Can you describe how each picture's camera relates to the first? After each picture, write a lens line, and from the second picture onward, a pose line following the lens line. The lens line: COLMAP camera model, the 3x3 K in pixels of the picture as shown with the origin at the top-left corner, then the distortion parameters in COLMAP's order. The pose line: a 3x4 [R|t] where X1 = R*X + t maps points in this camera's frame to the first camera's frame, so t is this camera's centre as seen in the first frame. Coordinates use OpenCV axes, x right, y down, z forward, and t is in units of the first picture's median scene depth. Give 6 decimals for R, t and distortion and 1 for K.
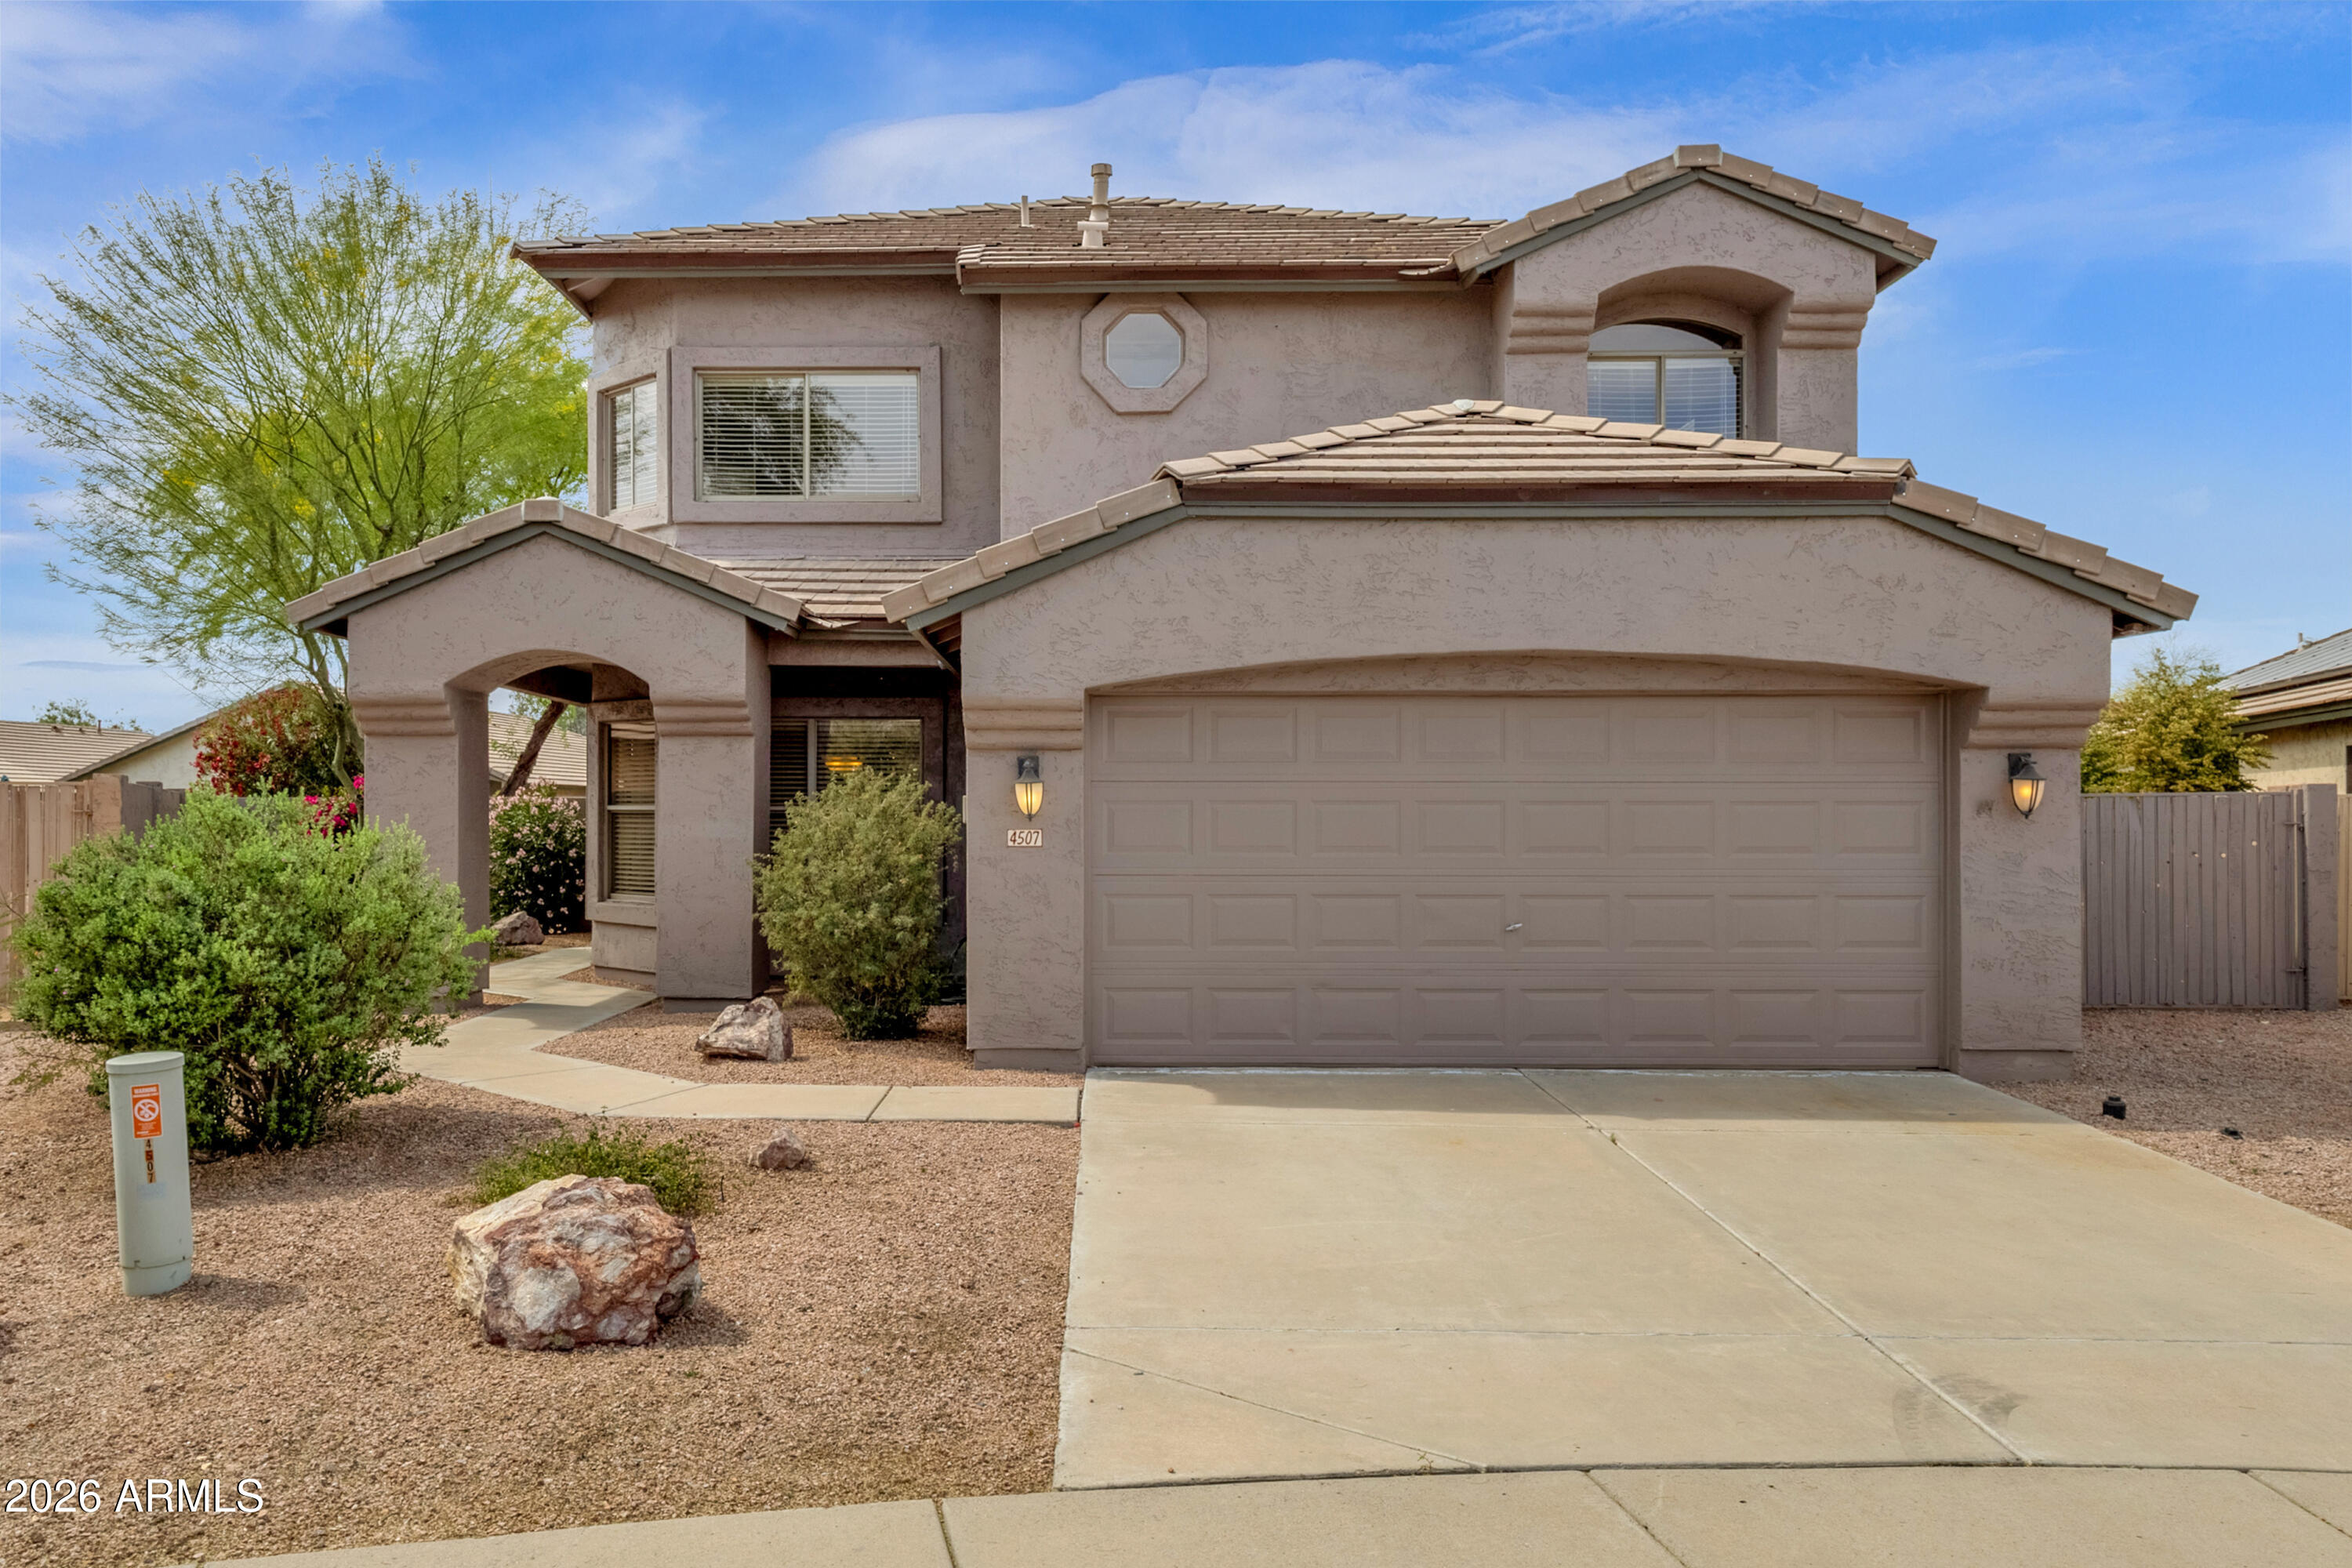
lens RADIAL K [[1585.3, 0, 986.1], [0, 1585.3, 820.9], [0, 0, 1]] dist [0.001748, -0.000680]
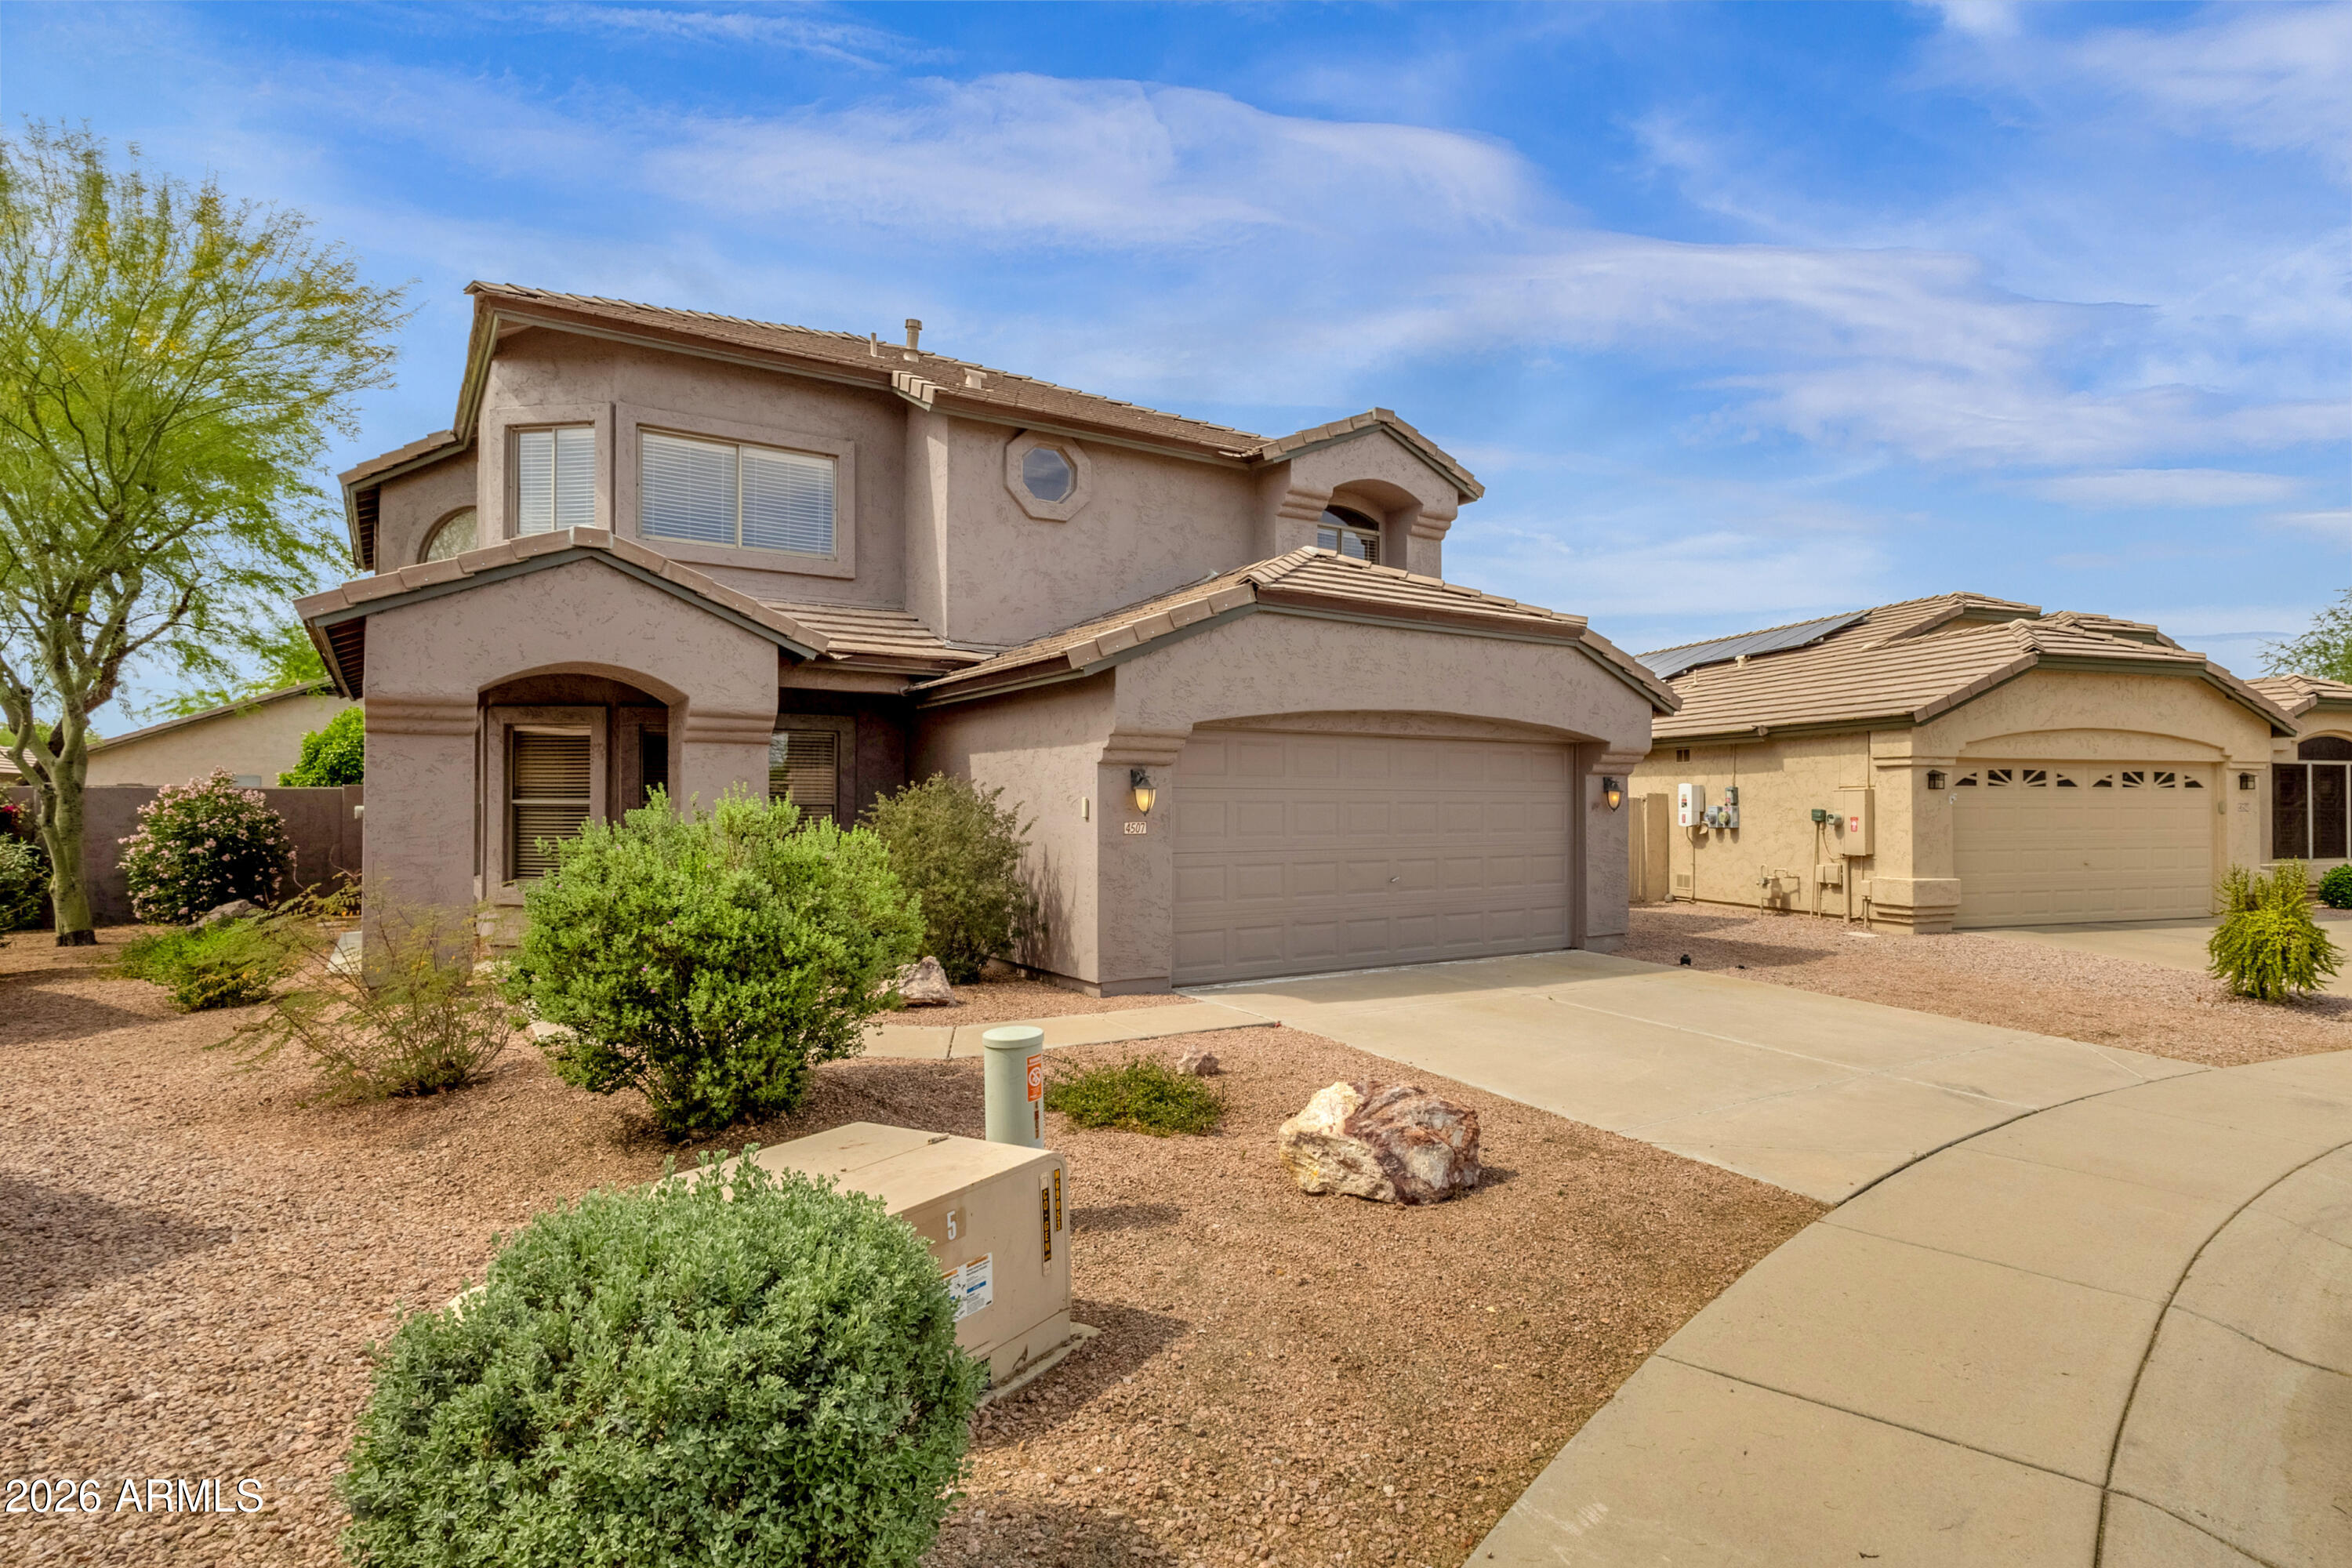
lens RADIAL K [[1155.0, 0, 1170.3], [0, 1155.0, 797.4], [0, 0, 1]] dist [-0.015417, 0.012483]
pose [[0.836981, 0.003096, 0.547223, -0.475988], [0.000886, 0.999975, -0.007014, -0.008342], [-0.547231, 0.006355, 0.836958, 0.124472]]
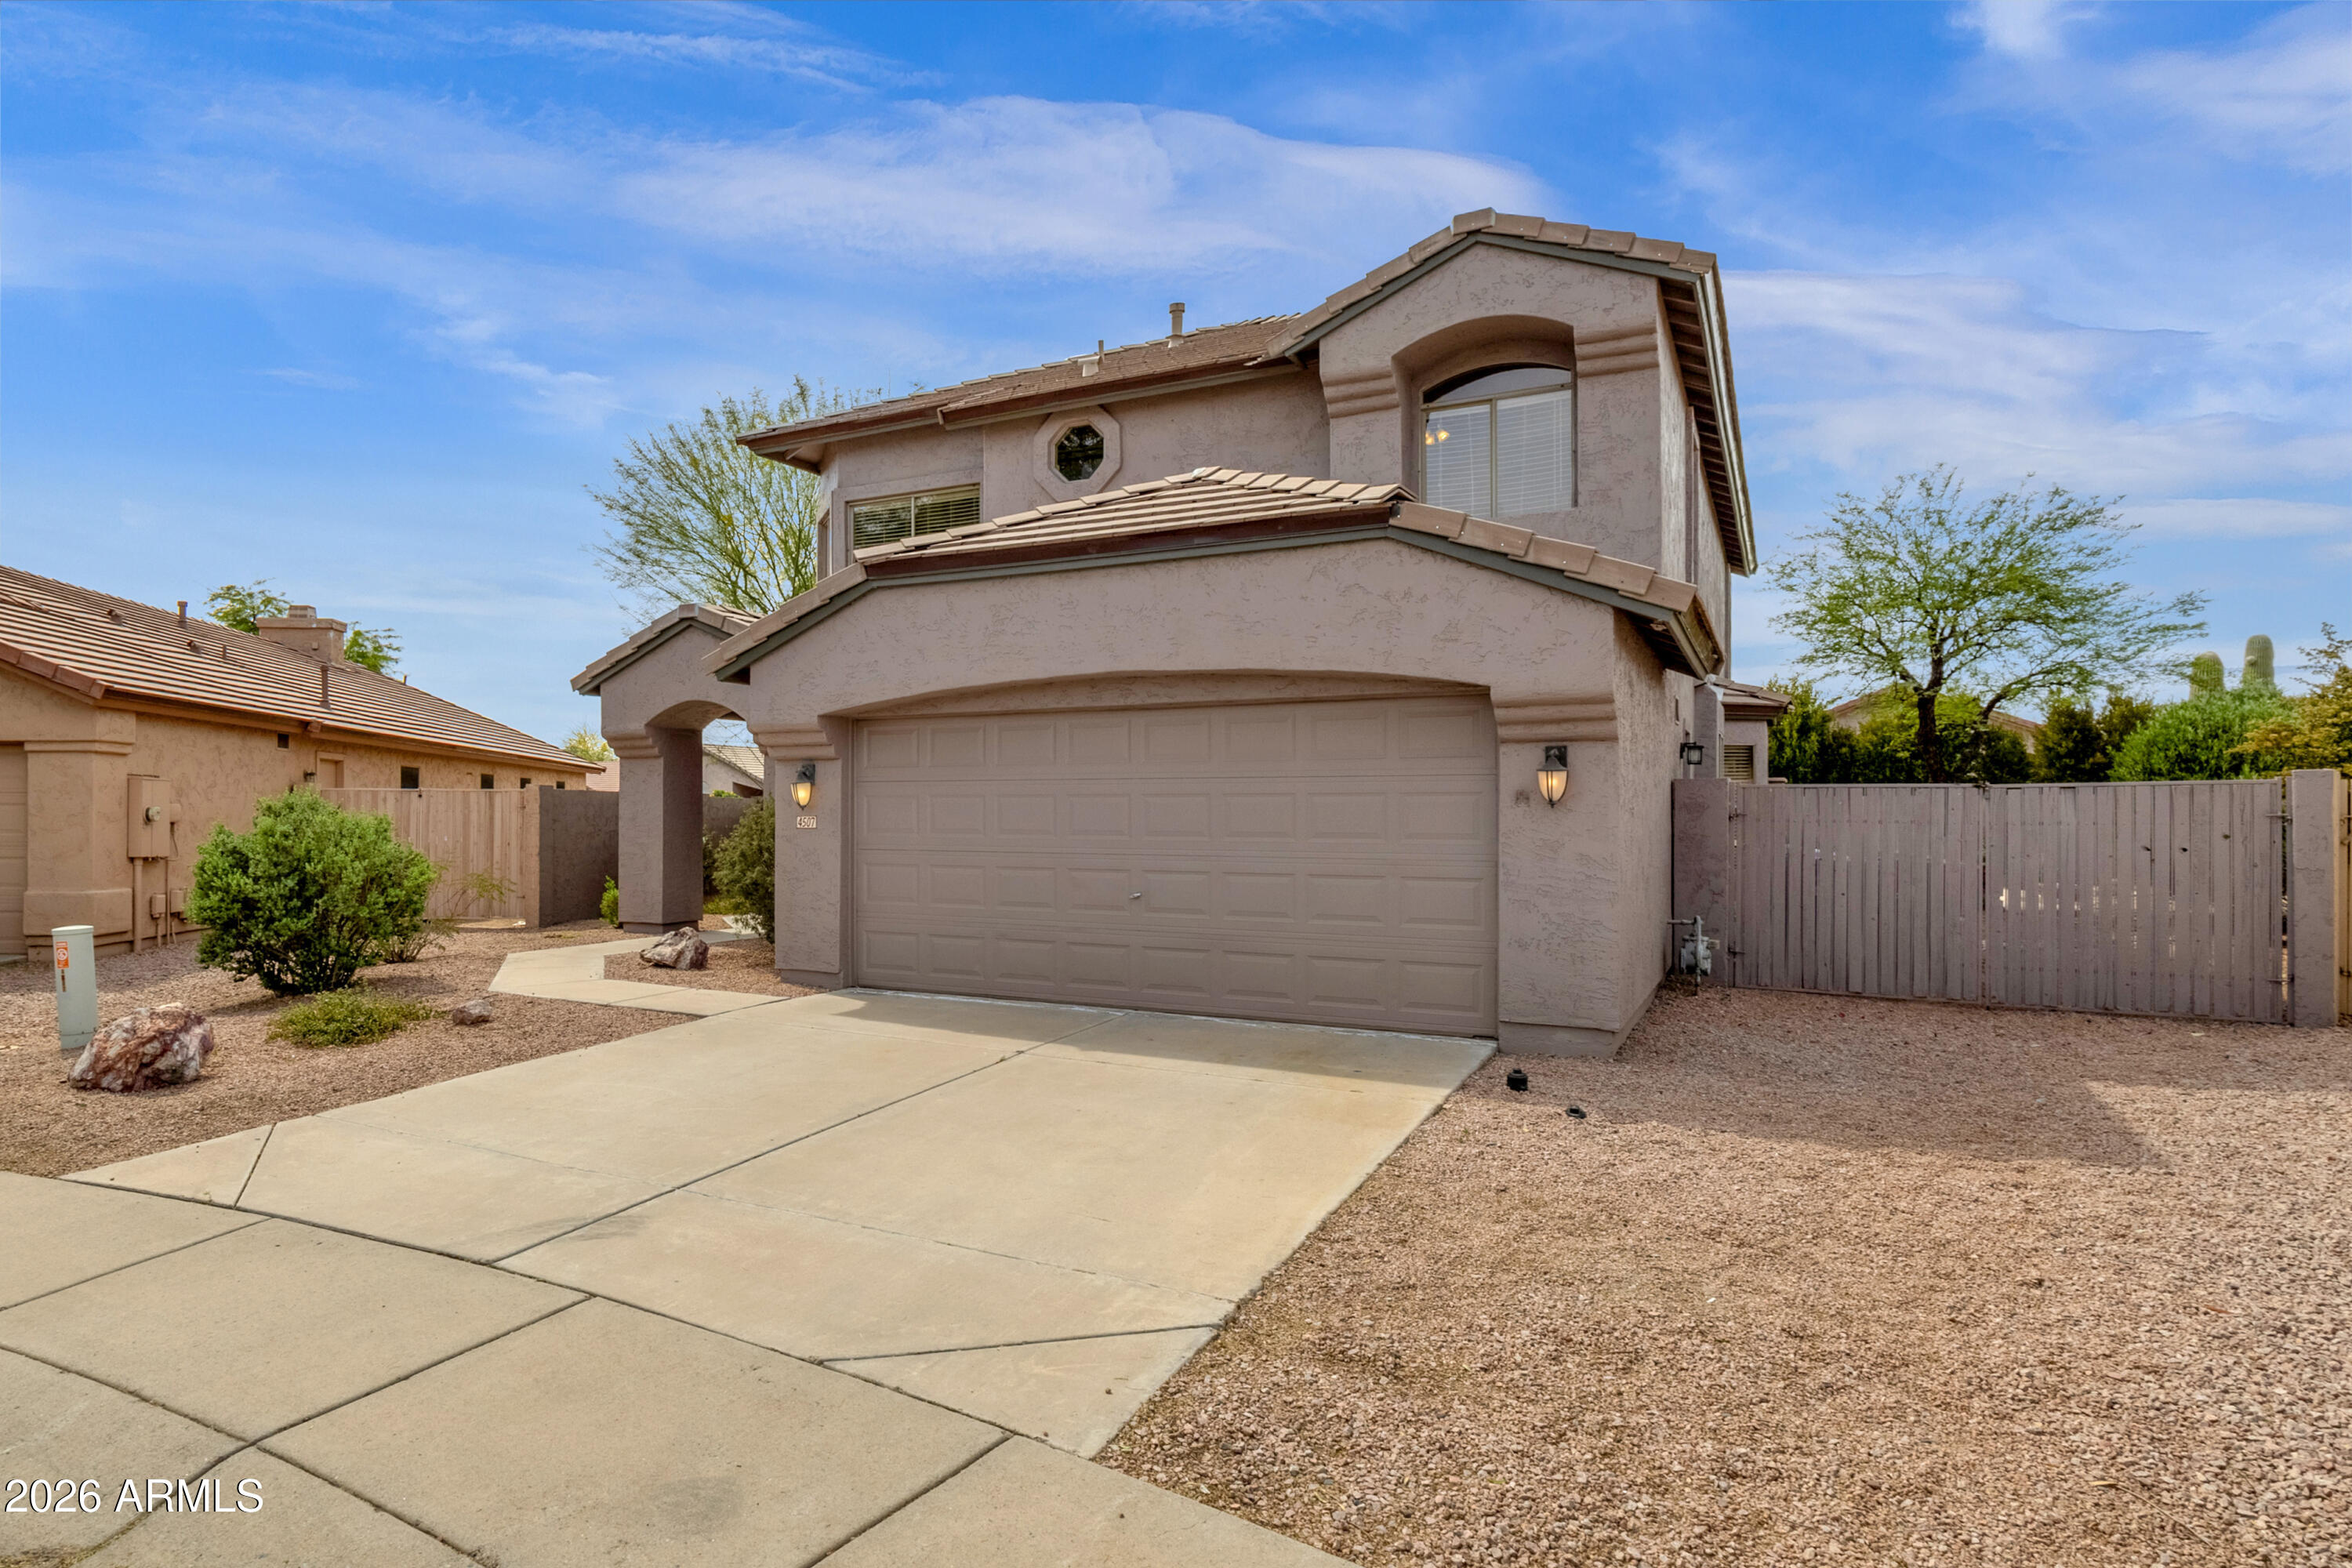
lens RADIAL K [[1184.6, 0, 942.9], [0, 1184.6, 817.1], [0, 0, 1]] dist [-0.014584, 0.001465]
pose [[0.894355, 0.002621, -0.447350, 0.571490], [-0.002464, 0.999997, 0.000932, 0.004625], [0.447351, 0.000269, 0.894358, 0.099026]]
